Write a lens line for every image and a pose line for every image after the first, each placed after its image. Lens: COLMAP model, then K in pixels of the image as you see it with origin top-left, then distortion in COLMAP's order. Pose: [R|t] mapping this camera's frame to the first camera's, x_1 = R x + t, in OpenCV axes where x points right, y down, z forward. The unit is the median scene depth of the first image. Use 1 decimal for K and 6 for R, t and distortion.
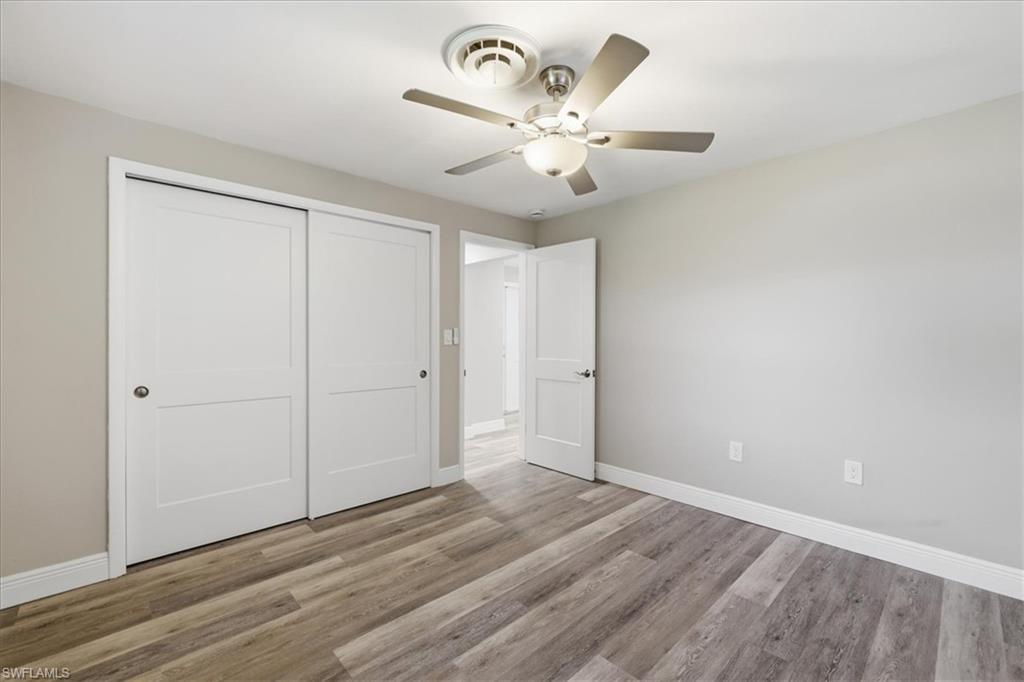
lens RADIAL K [[429.1, 0, 511.4], [0, 429.1, 333.6], [0, 0, 1]] dist [-0.000785, -0.000240]
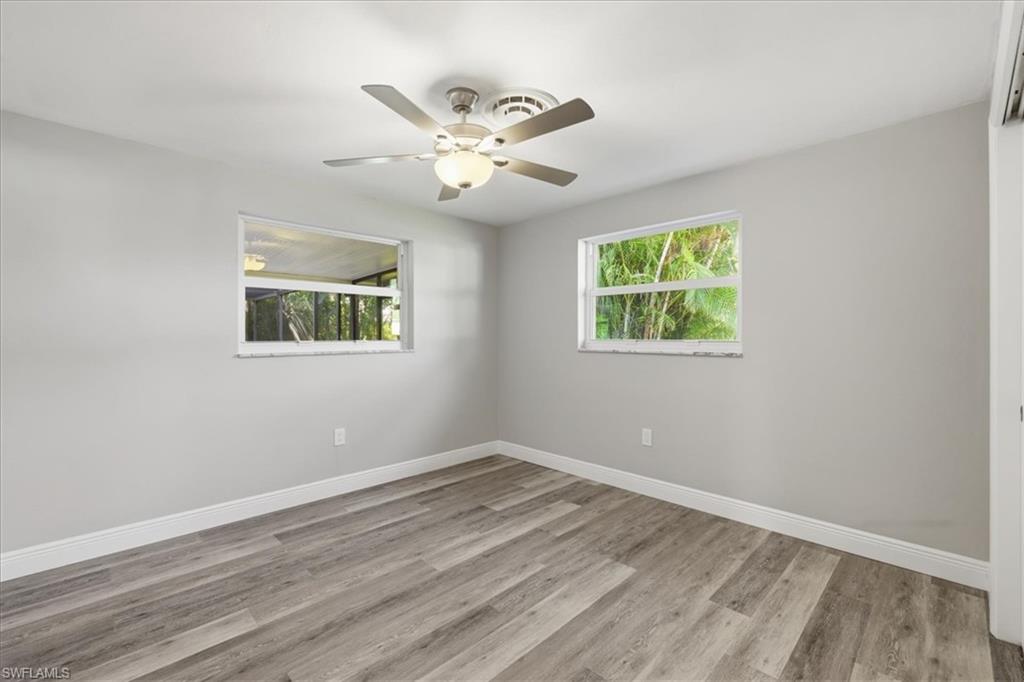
lens RADIAL K [[429.1, 0, 511.4], [0, 429.1, 333.6], [0, 0, 1]] dist [-0.000785, -0.000240]
pose [[-0.999773, -0.000427, -0.021297, 0.006597], [-0.000127, 0.999901, -0.014090, 0.015099], [0.021301, -0.014084, -0.999674, 2.041655]]
